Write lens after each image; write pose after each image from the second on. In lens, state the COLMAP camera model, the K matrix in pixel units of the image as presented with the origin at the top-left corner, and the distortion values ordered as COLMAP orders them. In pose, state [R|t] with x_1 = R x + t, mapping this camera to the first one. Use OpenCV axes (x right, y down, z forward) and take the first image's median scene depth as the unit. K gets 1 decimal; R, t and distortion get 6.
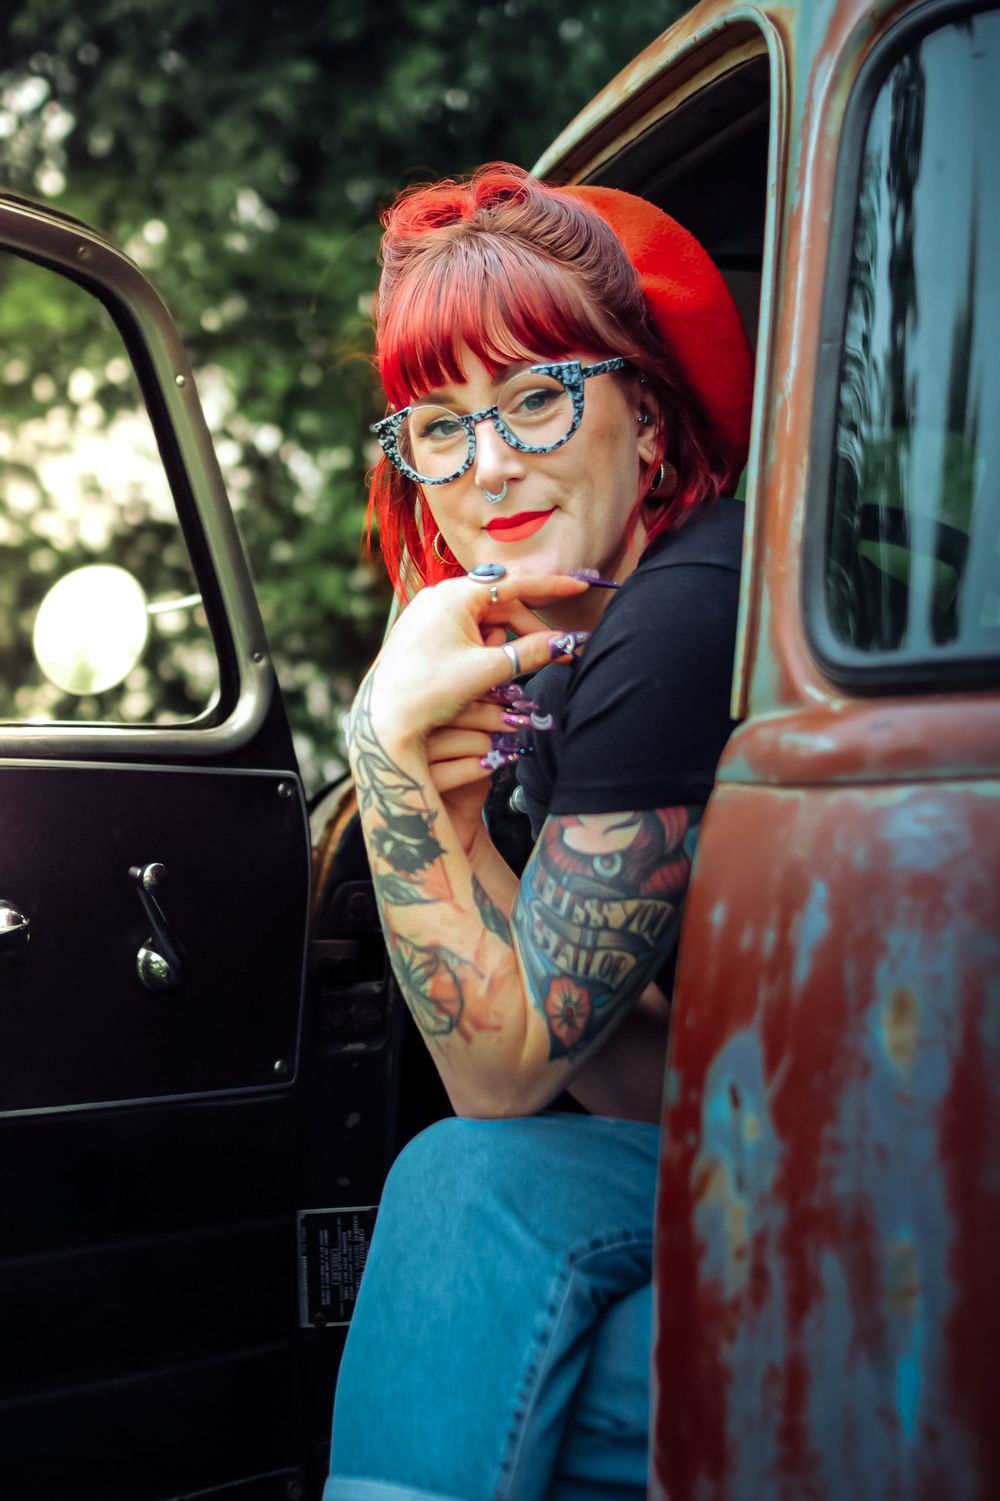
lens RADIAL K [[2438.9, 0, 500.0], [0, 2438.9, 750.5], [0, 0, 1]] dist [-0.159608, 0.100063]
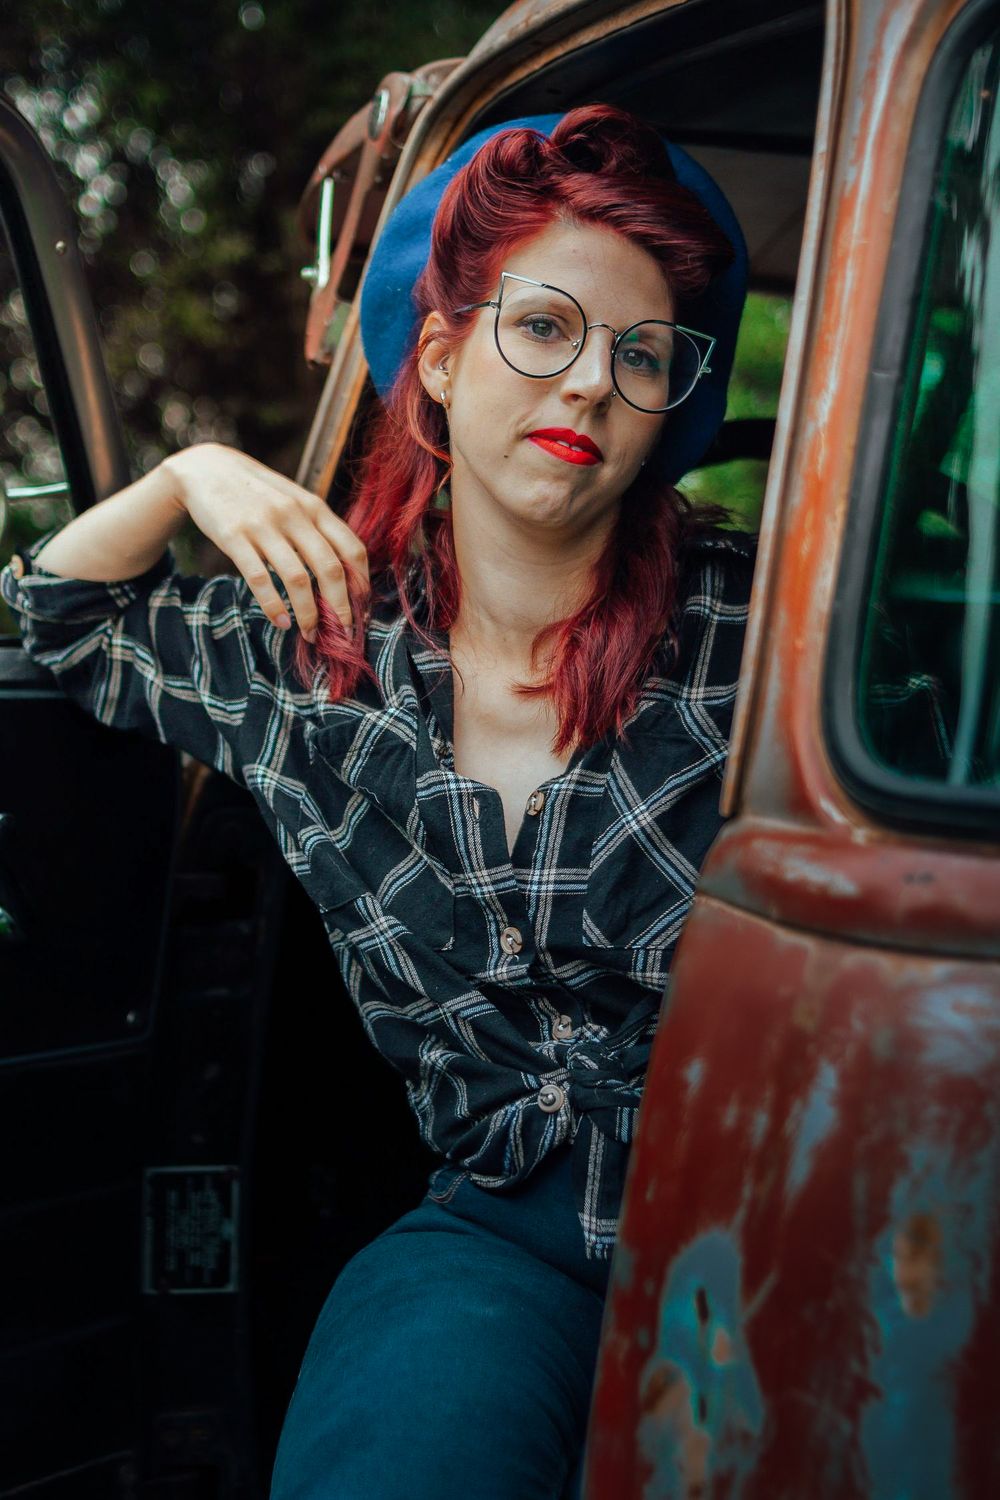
lens RADIAL K [[2437.3, 0, 500.0], [0, 2437.3, 750.0], [0, 0, 1]] dist [-0.159608, 0.100063]
pose [[0.995882, 0.059584, 0.068335, -0.039049], [-0.067306, 0.990858, 0.116917, -0.134476], [-0.060744, -0.121034, 0.990788, 0.206425]]
